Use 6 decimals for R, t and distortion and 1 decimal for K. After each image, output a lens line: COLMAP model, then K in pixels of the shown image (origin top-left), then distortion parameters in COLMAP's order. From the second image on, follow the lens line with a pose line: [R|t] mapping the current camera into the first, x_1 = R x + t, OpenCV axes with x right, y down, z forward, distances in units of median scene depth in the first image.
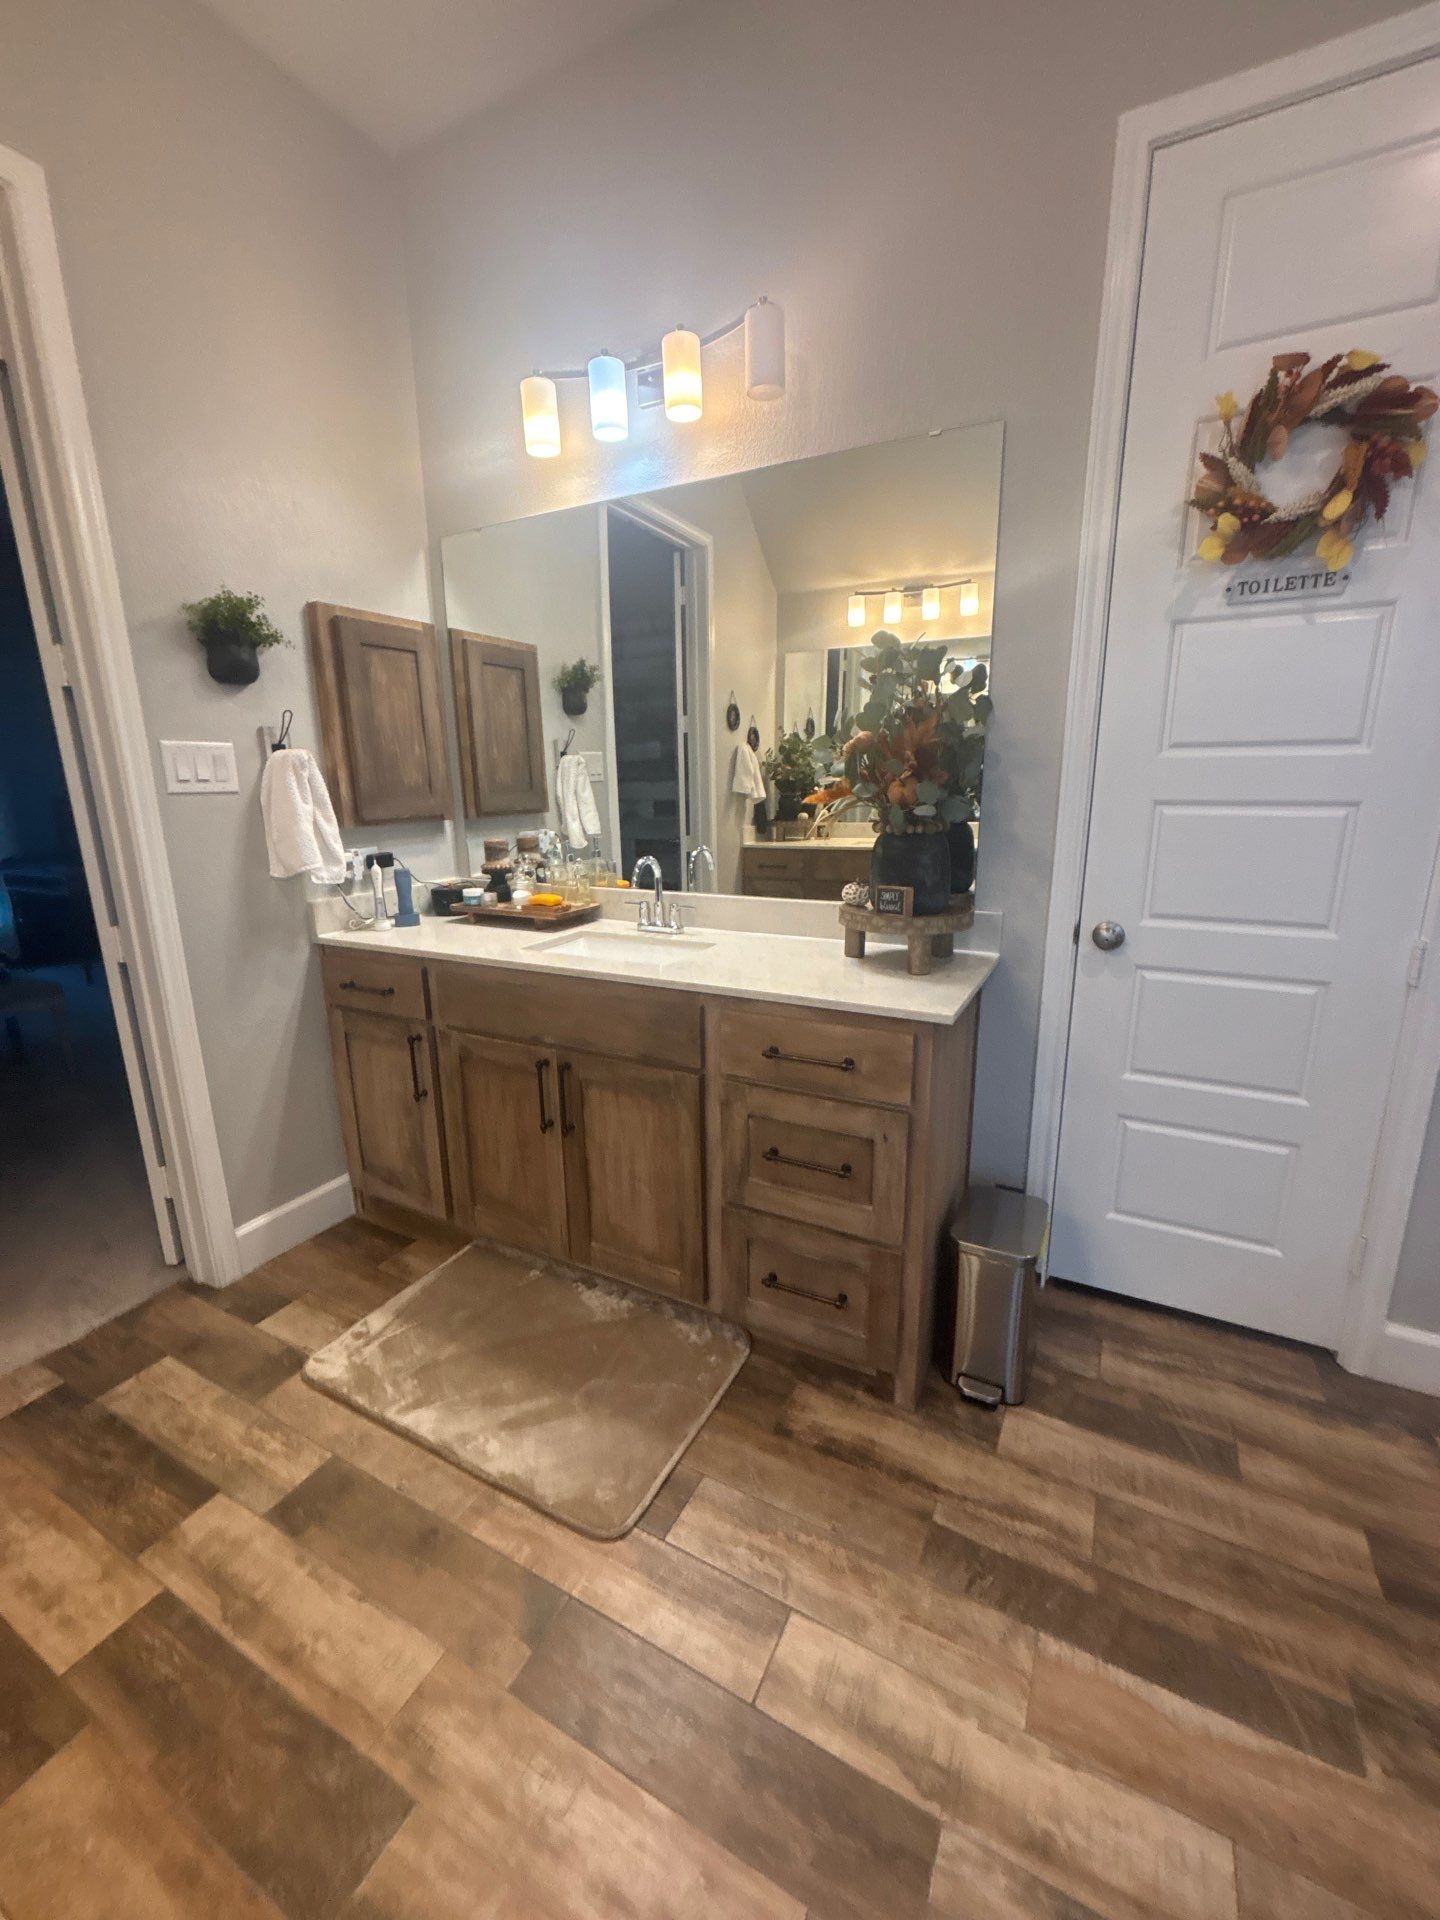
lens RADIAL K [[767.8, 0, 723.5], [0, 767.8, 962.3], [0, 0, 1]] dist [-0.007593, 0.001212]
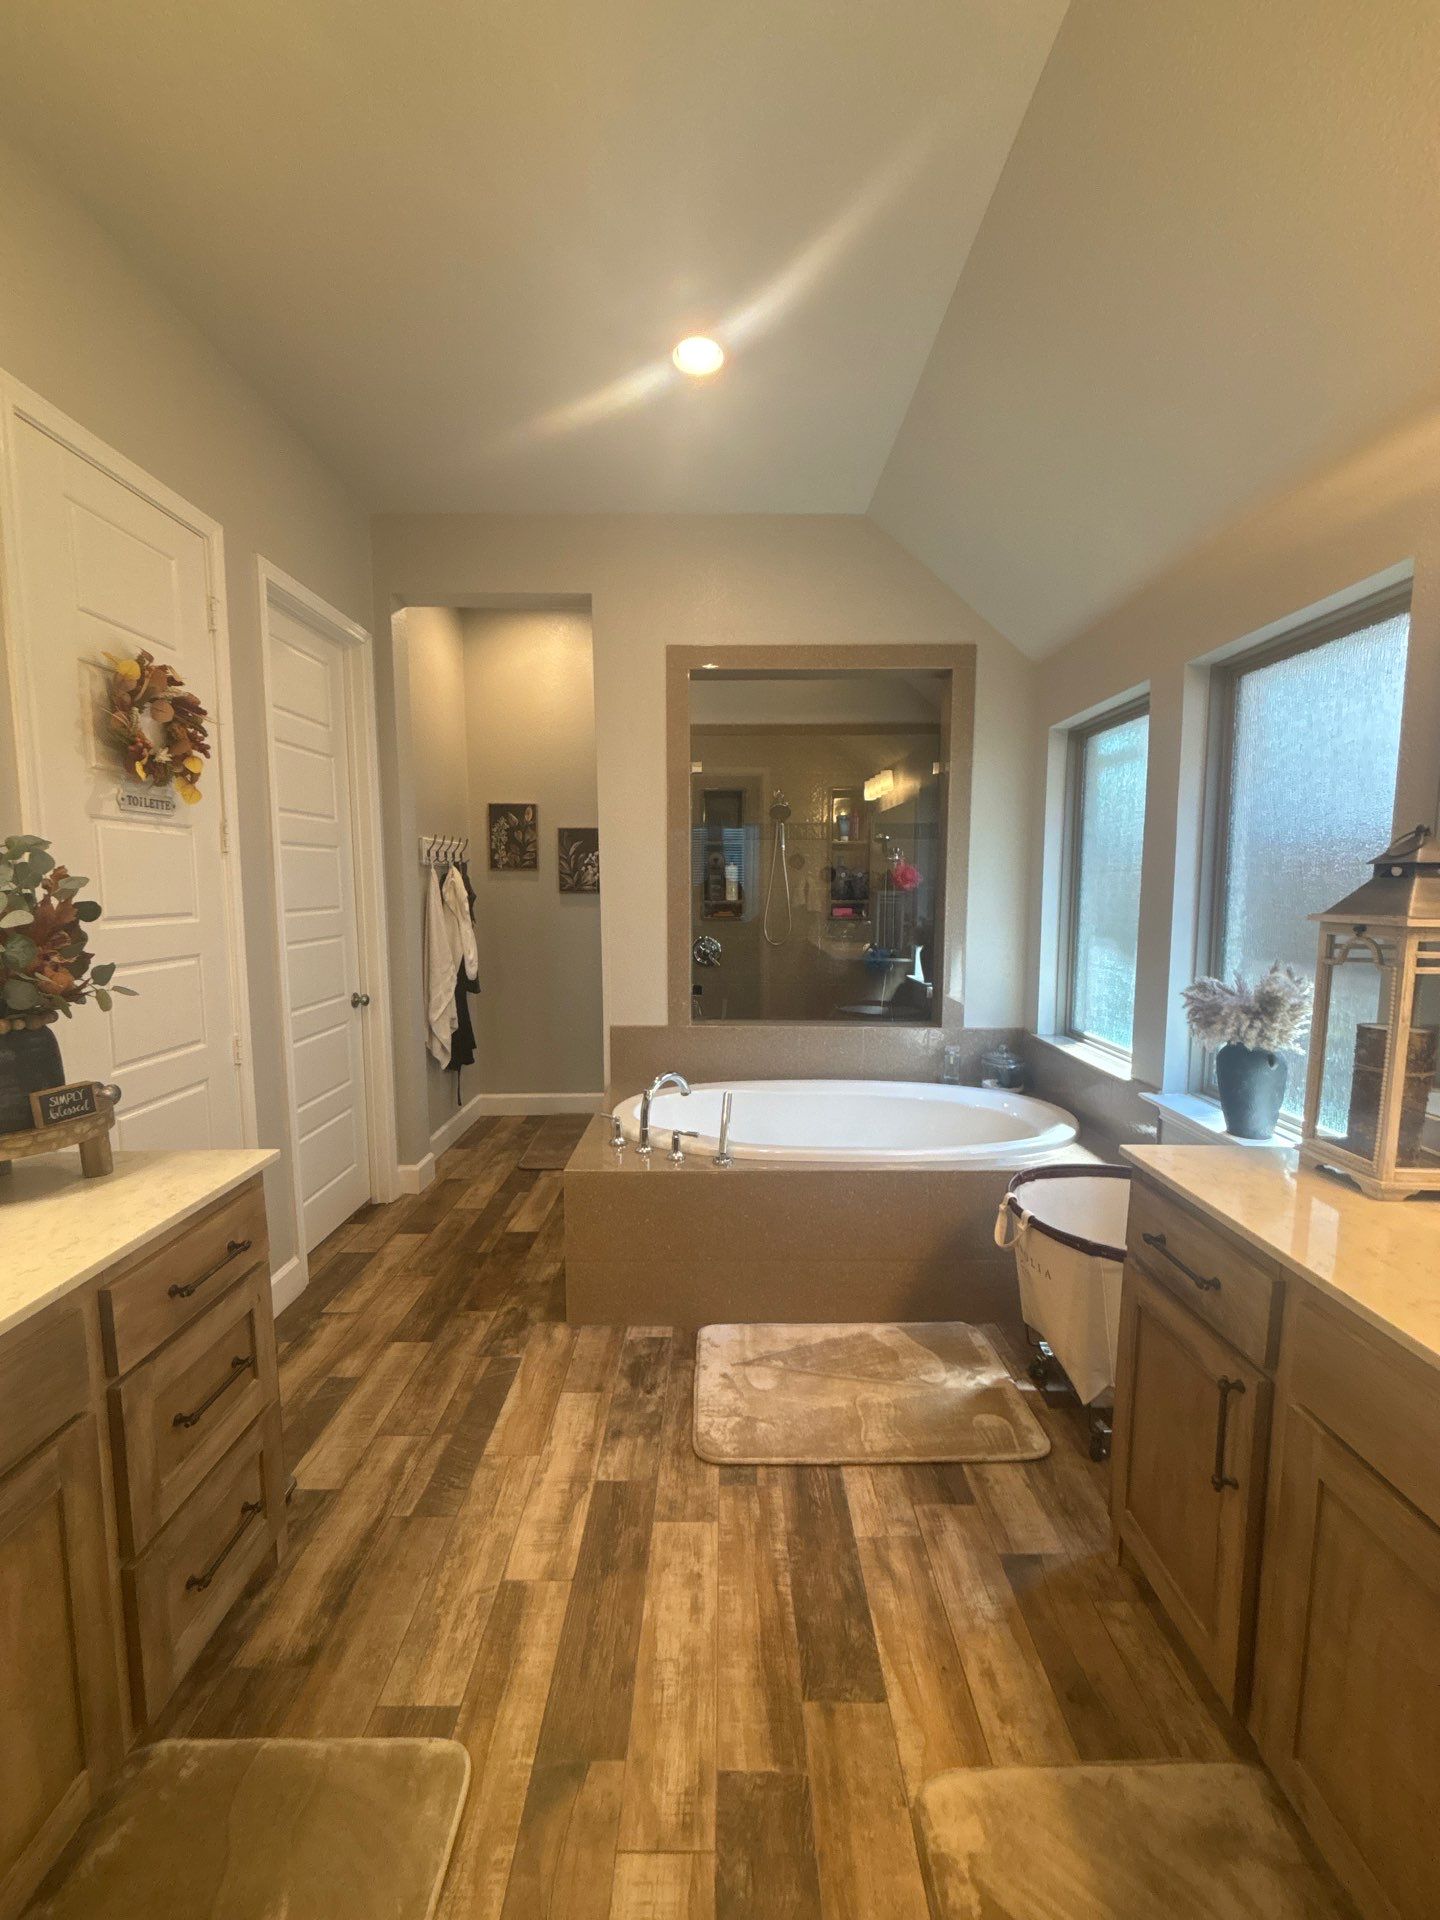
lens RADIAL K [[767.8, 0, 720.2], [0, 767.8, 955.9], [0, 0, 1]] dist [-0.007593, 0.001212]
pose [[-0.467715, -0.068511, 0.881220, -0.899345], [0.215190, 0.958166, 0.188707, -0.256552], [-0.857284, 0.277891, -0.433405, 0.745416]]
